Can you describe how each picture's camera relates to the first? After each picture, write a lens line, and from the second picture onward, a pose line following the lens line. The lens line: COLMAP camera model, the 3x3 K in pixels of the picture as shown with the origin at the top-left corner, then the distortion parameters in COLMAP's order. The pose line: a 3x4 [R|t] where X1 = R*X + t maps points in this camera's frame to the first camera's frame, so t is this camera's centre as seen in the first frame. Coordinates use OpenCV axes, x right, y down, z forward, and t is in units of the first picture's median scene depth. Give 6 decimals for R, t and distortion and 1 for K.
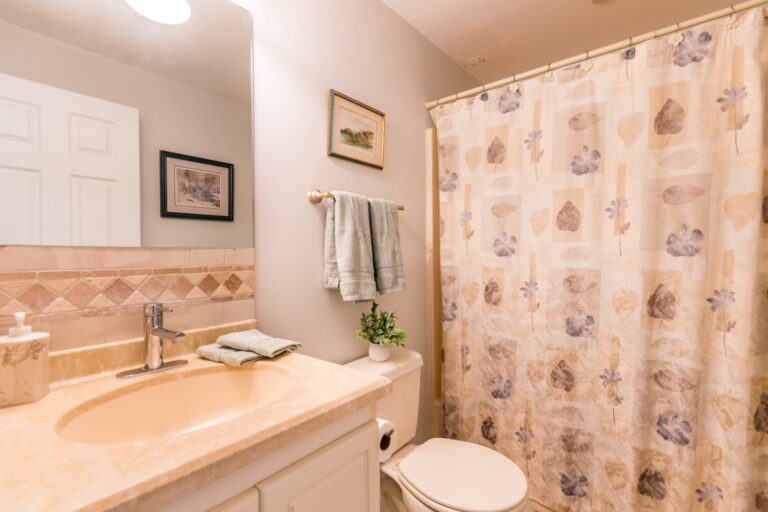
lens RADIAL K [[355.5, 0, 384.7], [0, 355.5, 256.5], [0, 0, 1]] dist [-0.003957, 0.001655]
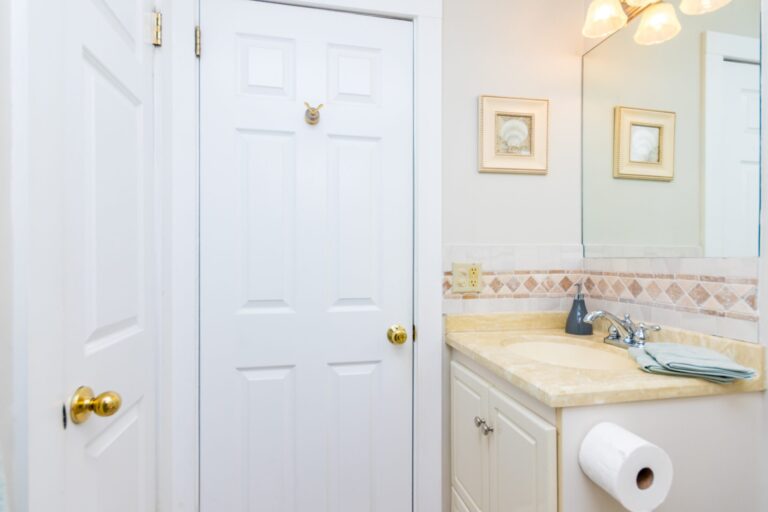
lens RADIAL K [[355.5, 0, 382.0], [0, 355.5, 258.3], [0, 0, 1]] dist [-0.003957, 0.001655]
pose [[-0.637410, -0.001954, -0.770522, 0.979154], [-0.011157, 0.999915, 0.006694, -0.019069], [0.770444, 0.012863, -0.637378, 1.151028]]
